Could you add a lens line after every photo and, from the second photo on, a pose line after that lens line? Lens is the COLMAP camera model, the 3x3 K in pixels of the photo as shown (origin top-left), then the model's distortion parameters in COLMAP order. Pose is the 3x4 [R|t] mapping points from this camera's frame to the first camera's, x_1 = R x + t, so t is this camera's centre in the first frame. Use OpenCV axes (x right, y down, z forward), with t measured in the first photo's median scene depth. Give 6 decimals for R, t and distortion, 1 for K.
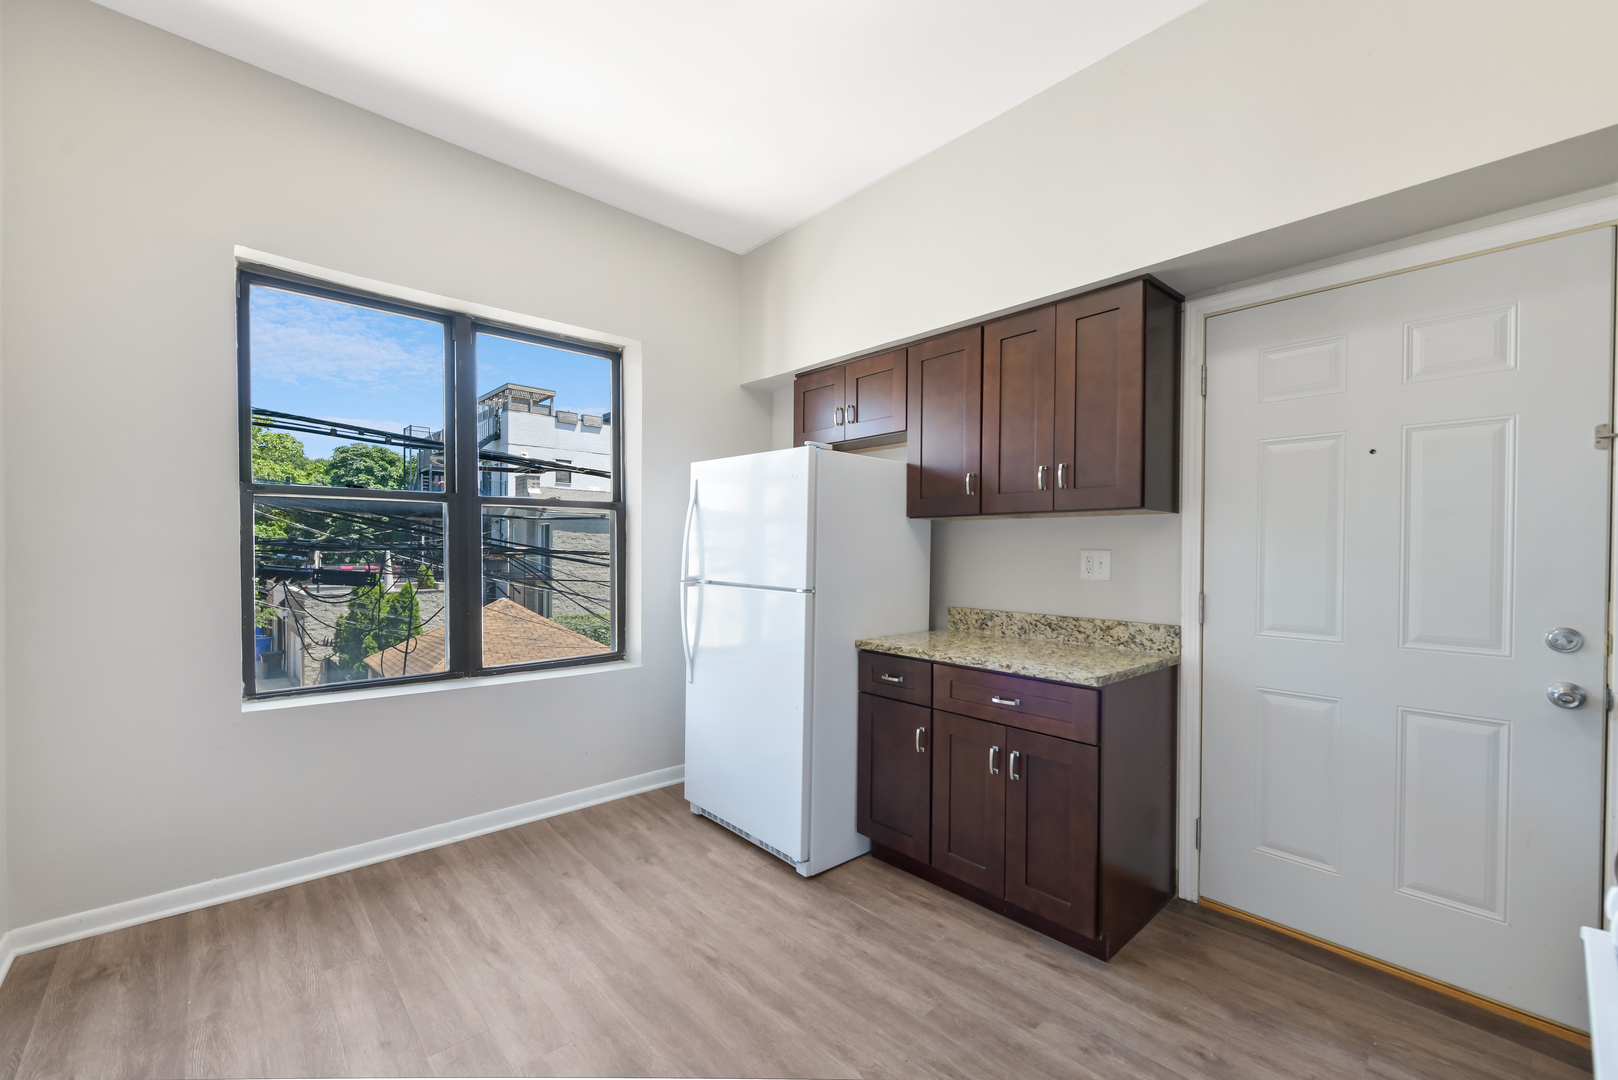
lens RADIAL K [[665.5, 0, 809.0], [0, 665.5, 540.0], [0, 0, 1]] dist [-0.001056, -0.000490]
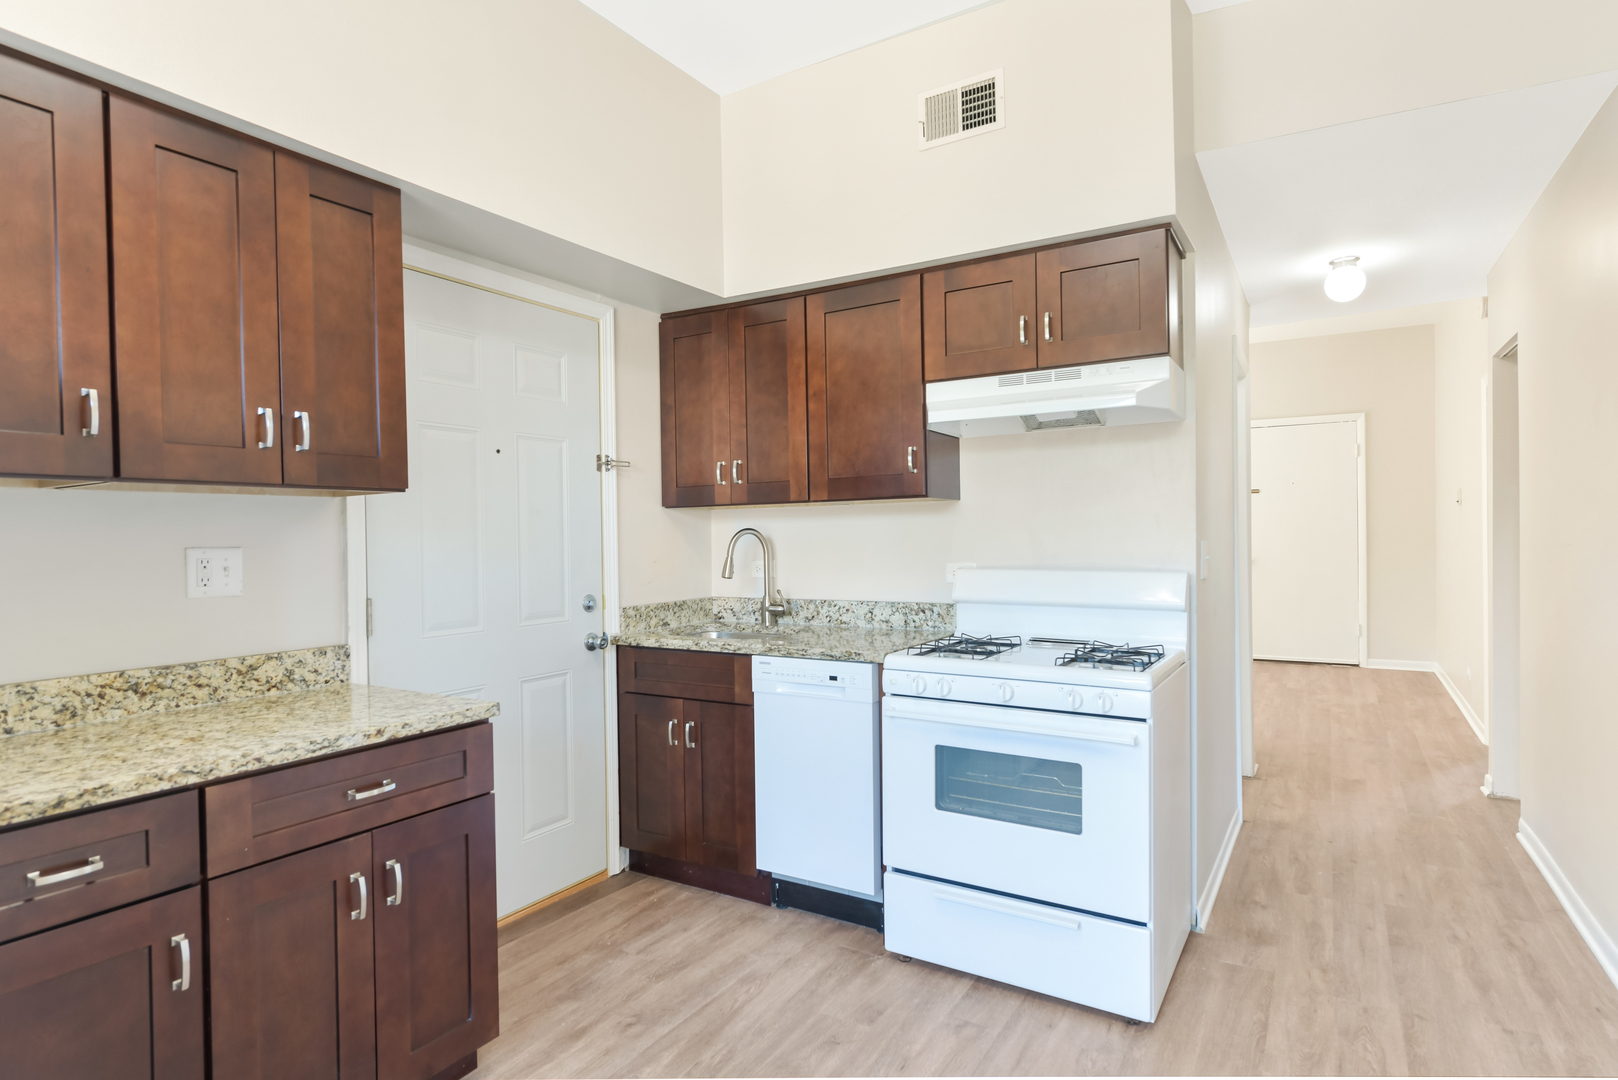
lens RADIAL K [[872.3, 0, 809.0], [0, 872.3, 540.0], [0, 0, 1]] dist [0.033545, 0.000222]
pose [[-0.285708, -0.006235, 0.958297, -0.523277], [-0.000839, 0.999980, 0.006257, 0.002074], [-0.958316, 0.000984, -0.285707, 0.722407]]
